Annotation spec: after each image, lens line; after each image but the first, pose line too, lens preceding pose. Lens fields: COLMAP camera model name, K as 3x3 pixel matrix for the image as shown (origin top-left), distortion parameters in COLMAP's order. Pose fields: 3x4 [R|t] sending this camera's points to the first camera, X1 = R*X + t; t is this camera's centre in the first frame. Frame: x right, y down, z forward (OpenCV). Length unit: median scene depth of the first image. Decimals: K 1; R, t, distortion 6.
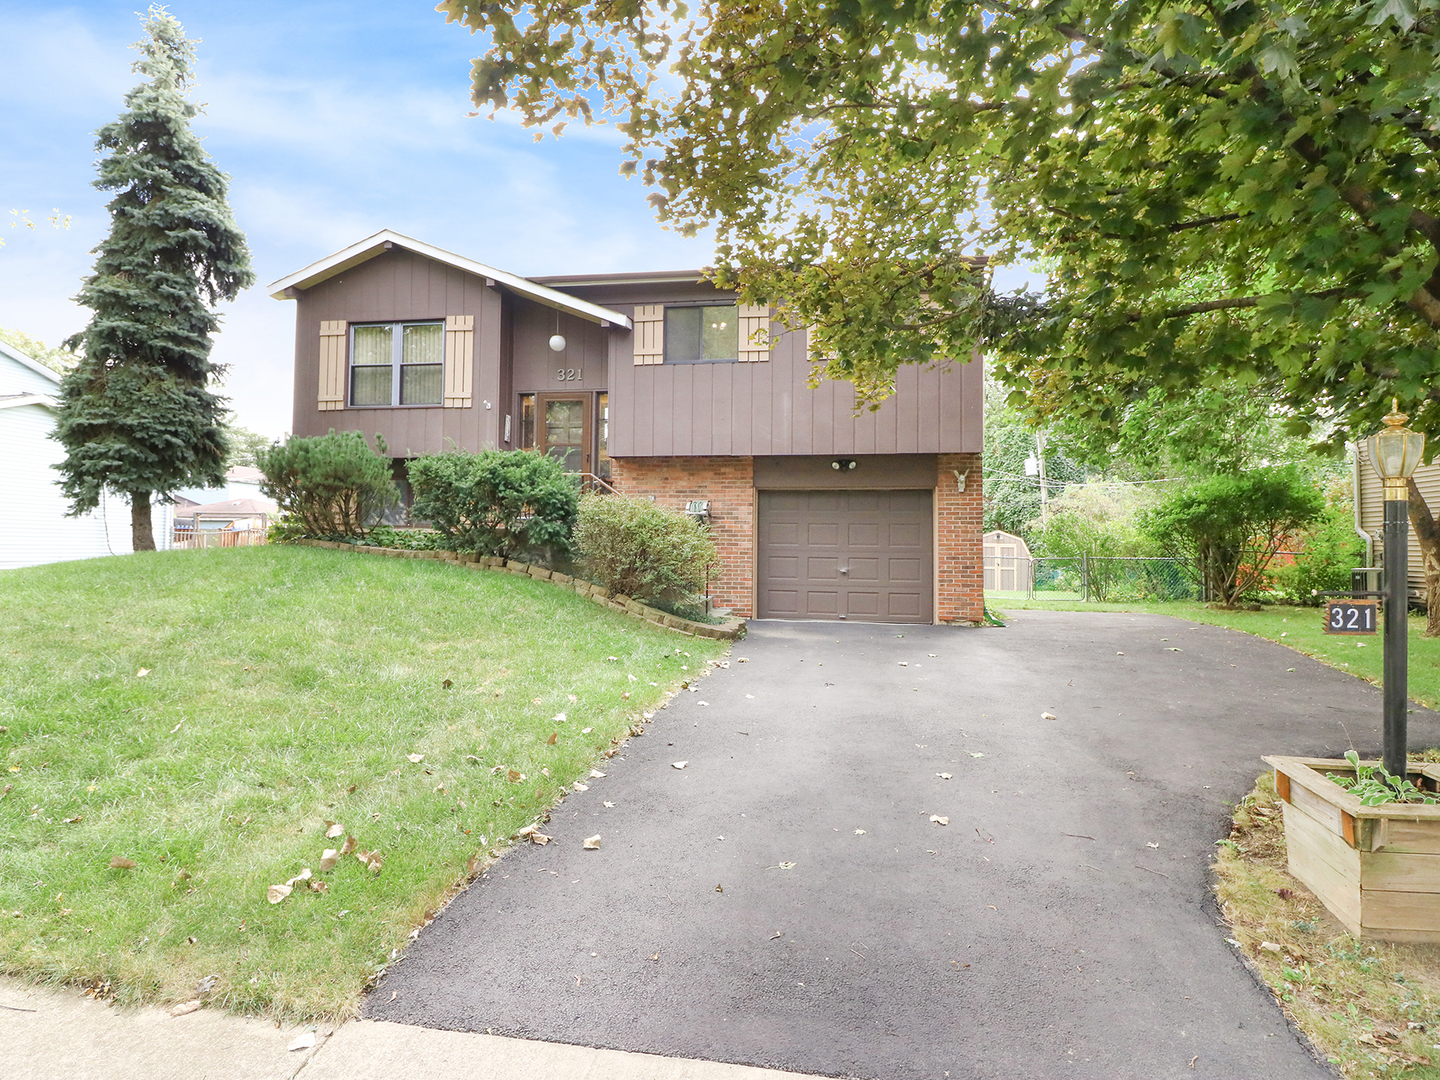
lens RADIAL K [[444.8, 0, 720.4], [0, 444.8, 544.6], [0, 0, 1]] dist [-0.003017, -0.000205]
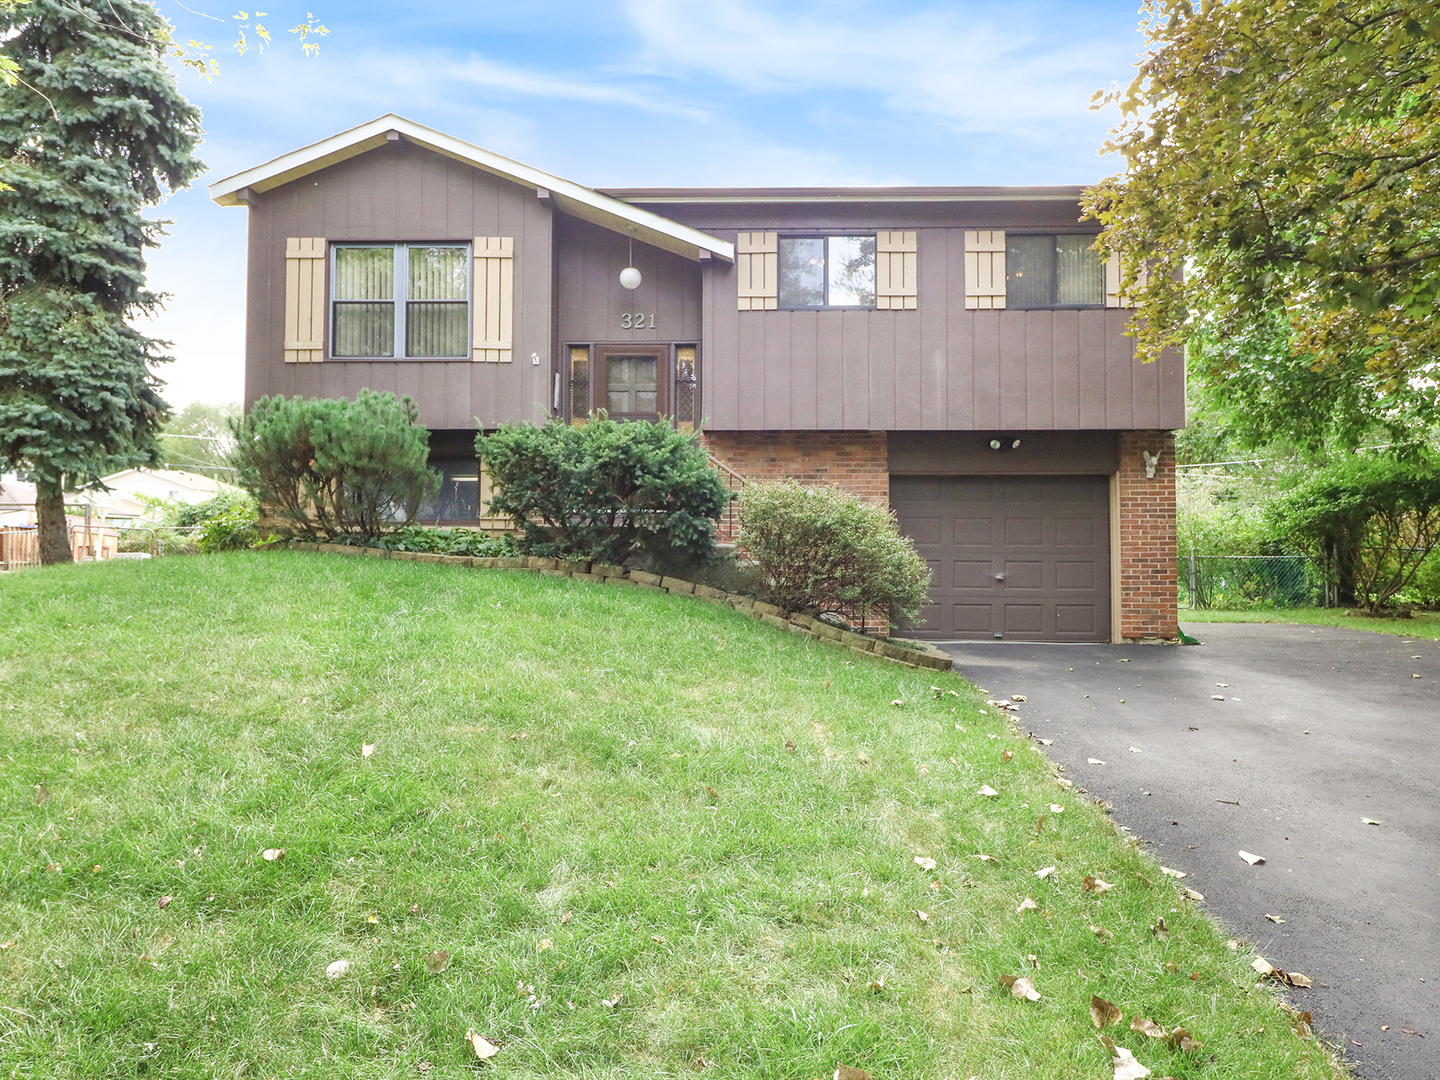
lens RADIAL K [[563.3, 0, 719.3], [0, 563.3, 542.3], [0, 0, 1]] dist [0.002109, -0.000690]
pose [[0.997169, -0.006110, 0.074940, -0.317951], [0.006046, 0.999981, 0.001081, -0.008240], [-0.074945, -0.000625, 0.997187, 0.042021]]
